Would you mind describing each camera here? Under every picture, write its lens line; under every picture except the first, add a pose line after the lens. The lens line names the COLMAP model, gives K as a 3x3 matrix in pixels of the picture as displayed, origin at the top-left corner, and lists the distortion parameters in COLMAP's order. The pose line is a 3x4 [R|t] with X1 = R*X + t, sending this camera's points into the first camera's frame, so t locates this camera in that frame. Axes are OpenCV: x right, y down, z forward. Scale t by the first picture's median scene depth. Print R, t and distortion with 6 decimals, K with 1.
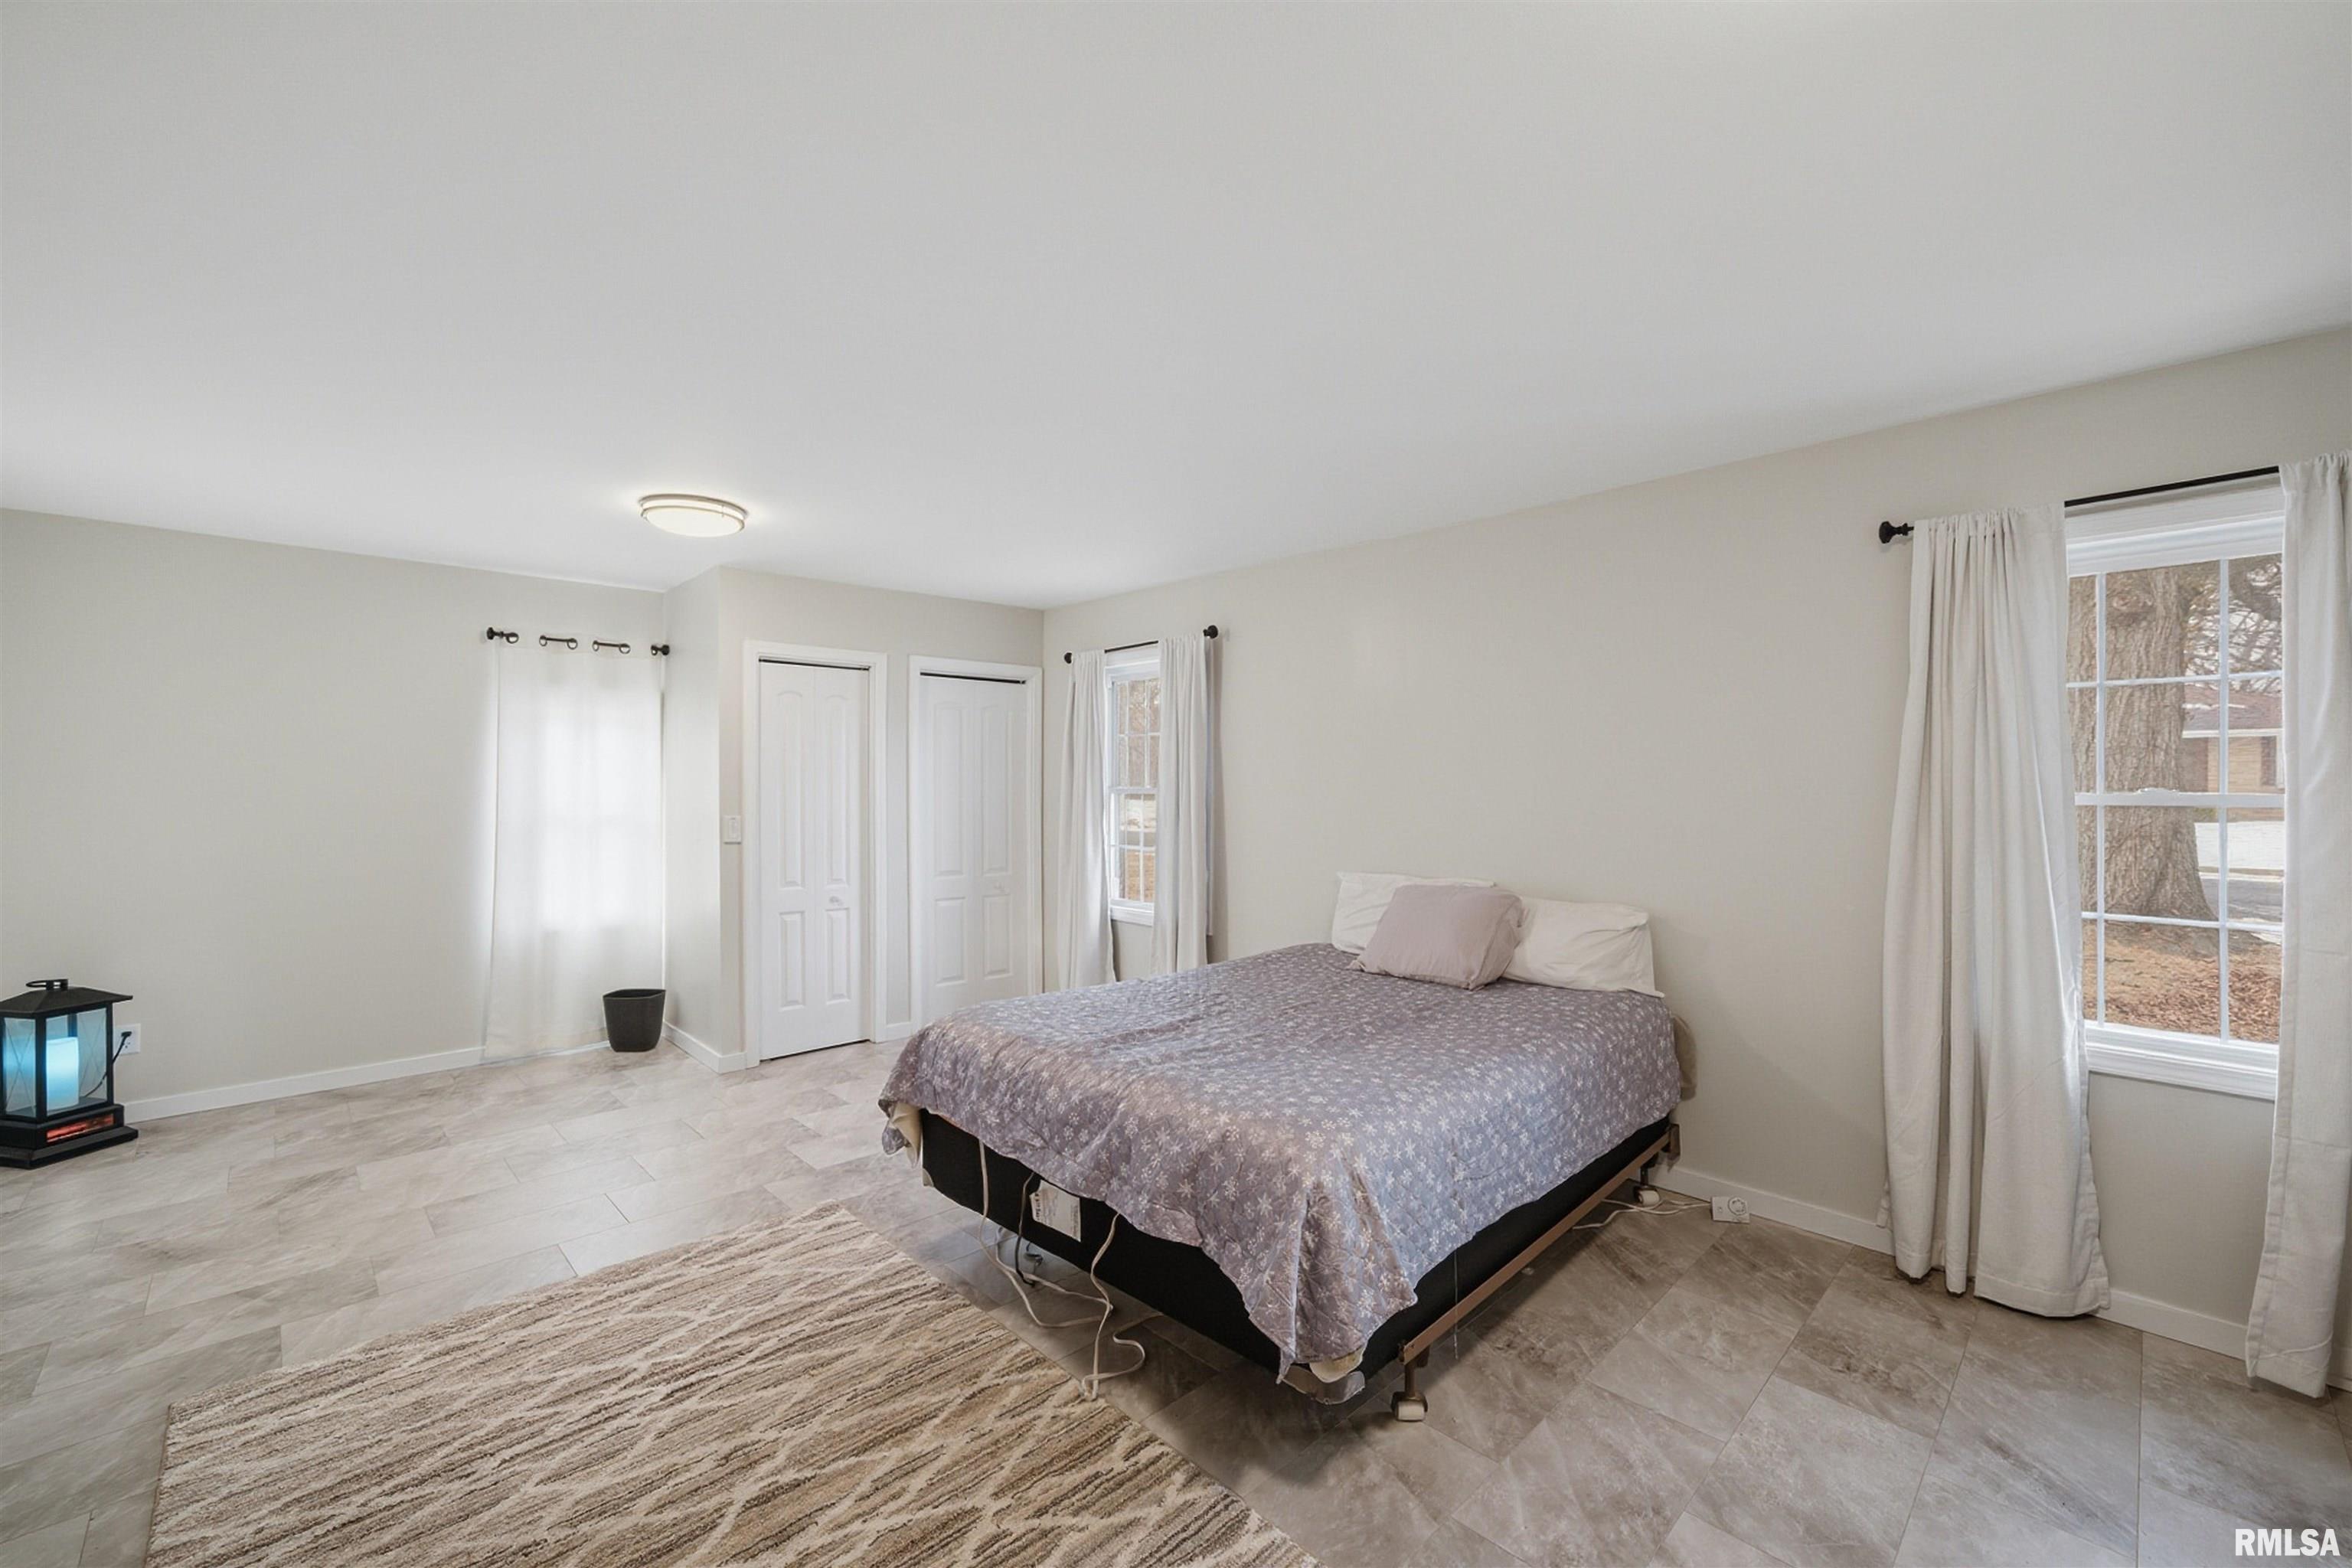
lens RADIAL K [[961.1, 0, 1192.2], [0, 961.1, 763.9], [0, 0, 1]] dist [-0.015523, 0.006959]
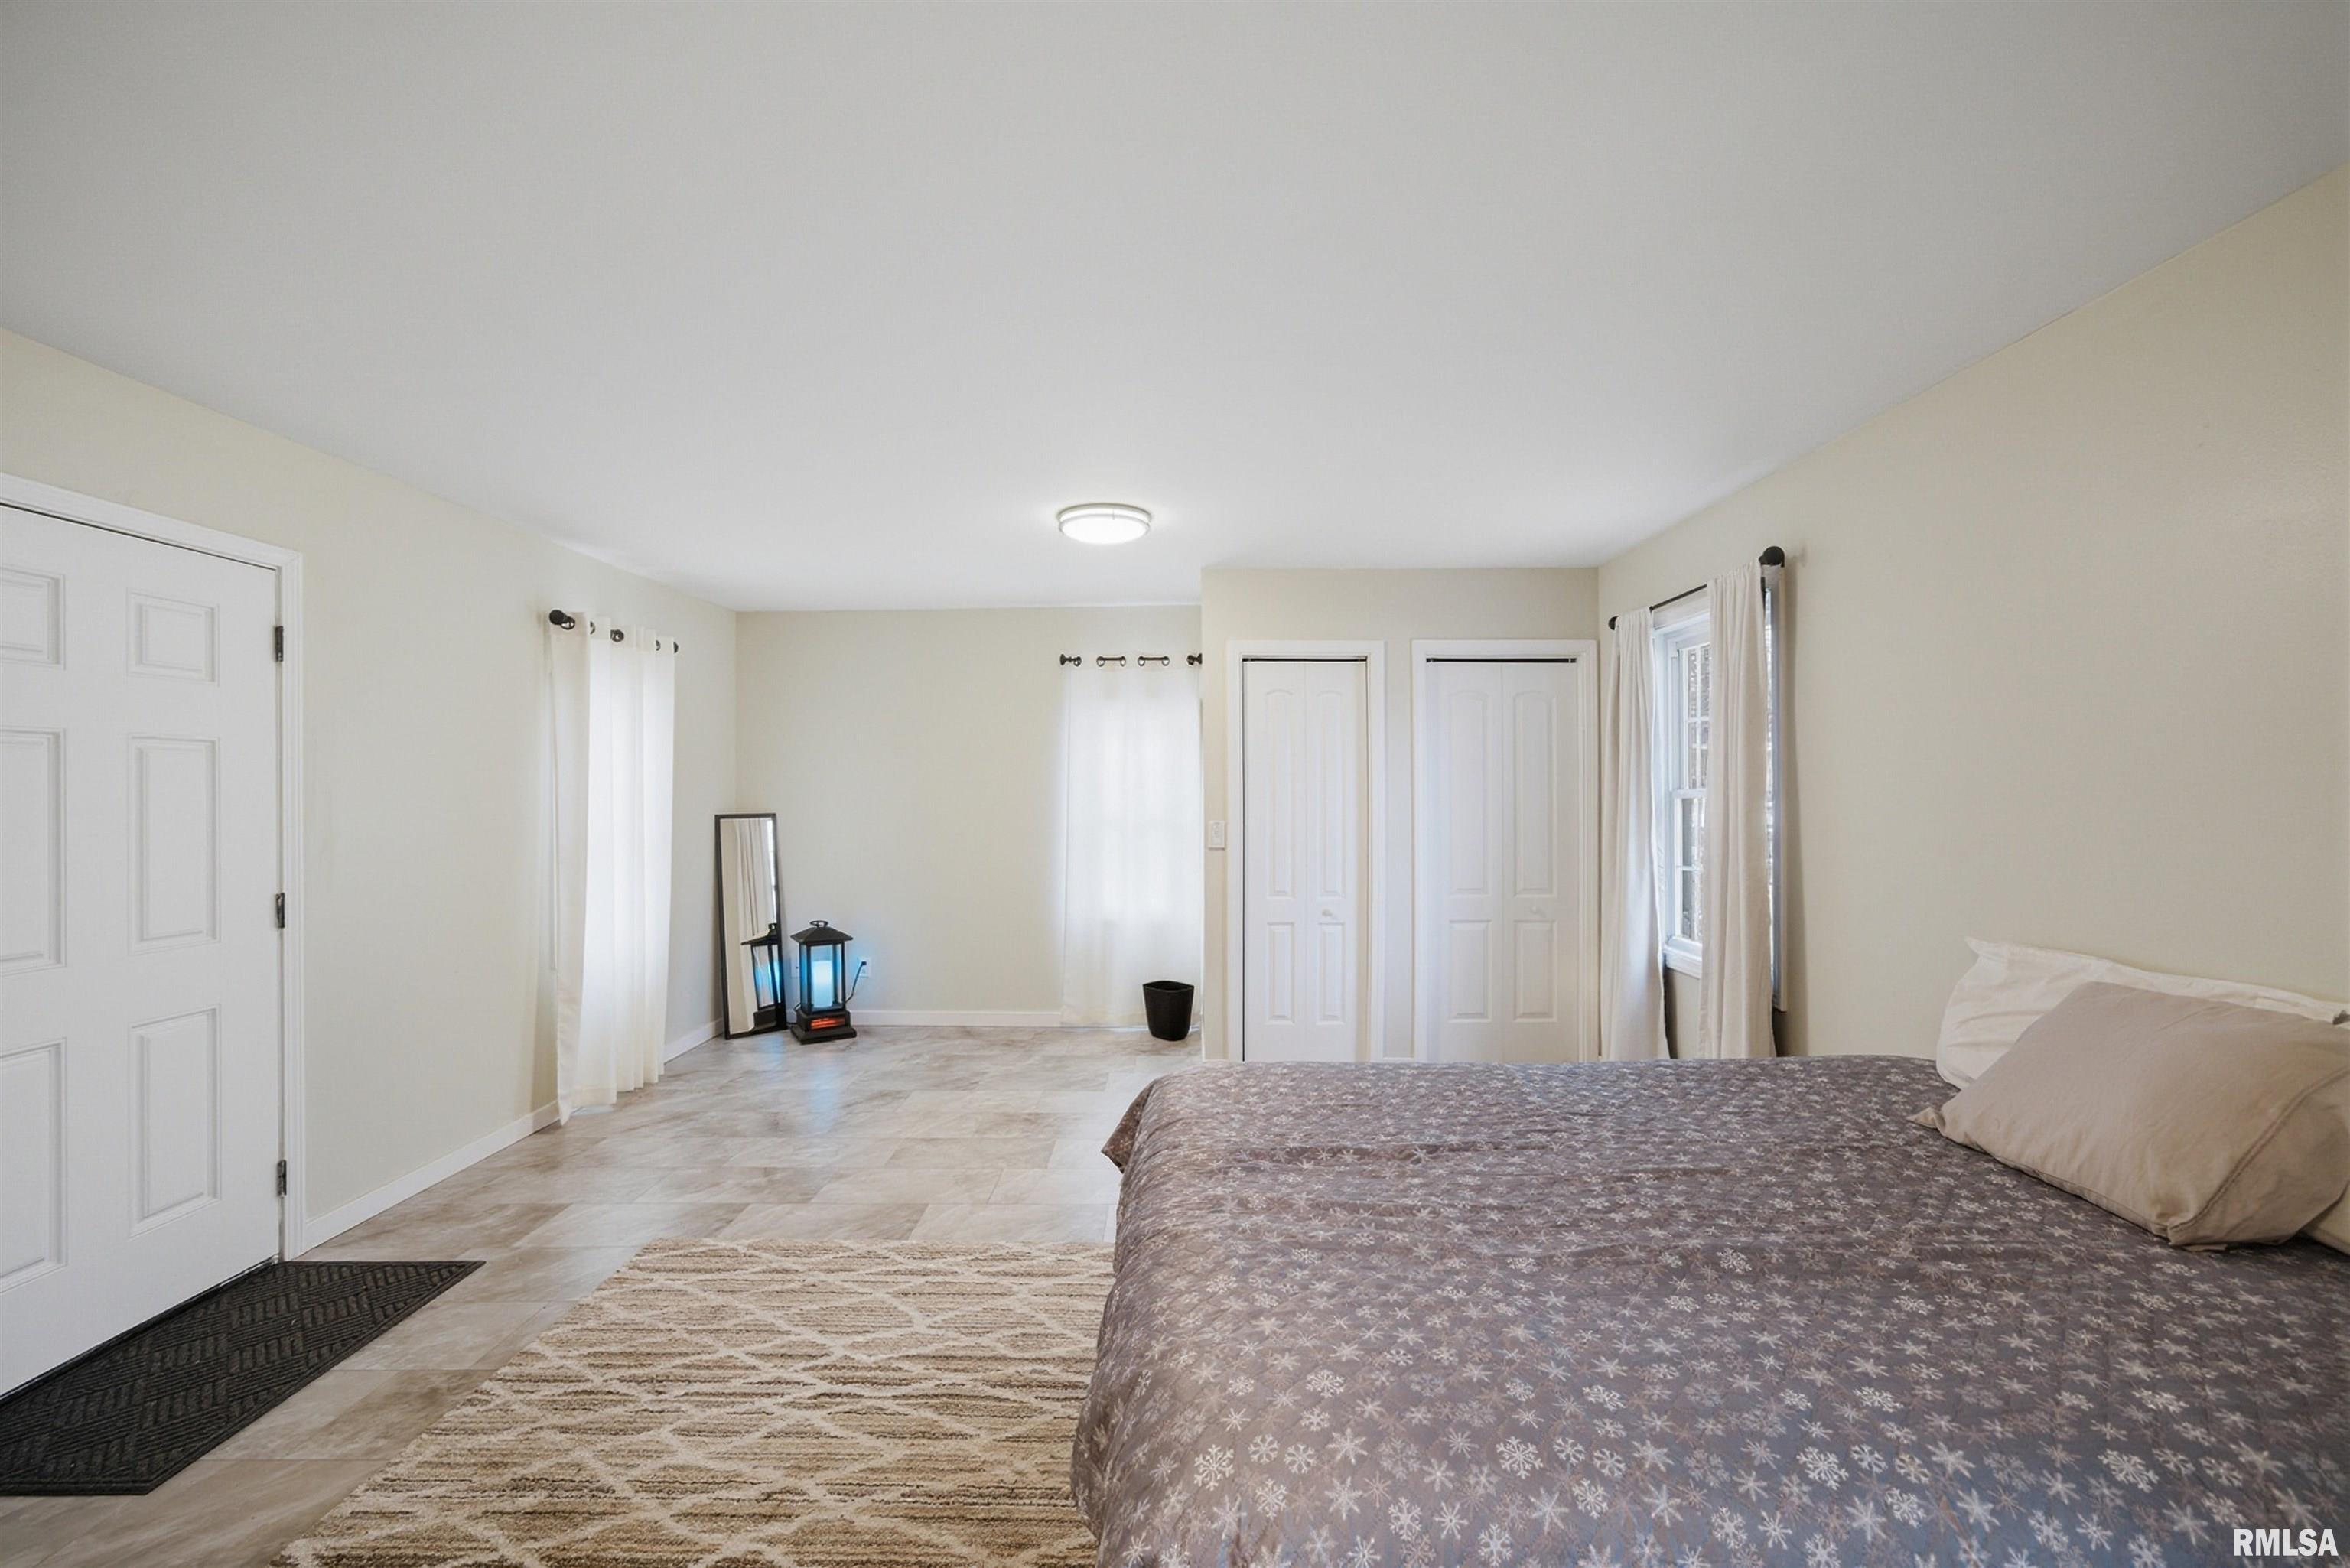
lens RADIAL K [[960.2, 0, 1177.6], [0, 960.2, 773.4], [0, 0, 1]] dist [-0.015523, 0.006959]
pose [[0.704551, -0.015481, -0.709485, 0.272526], [0.018133, 0.999828, -0.003809, 0.014033], [0.709422, -0.010181, 0.704710, 0.359605]]
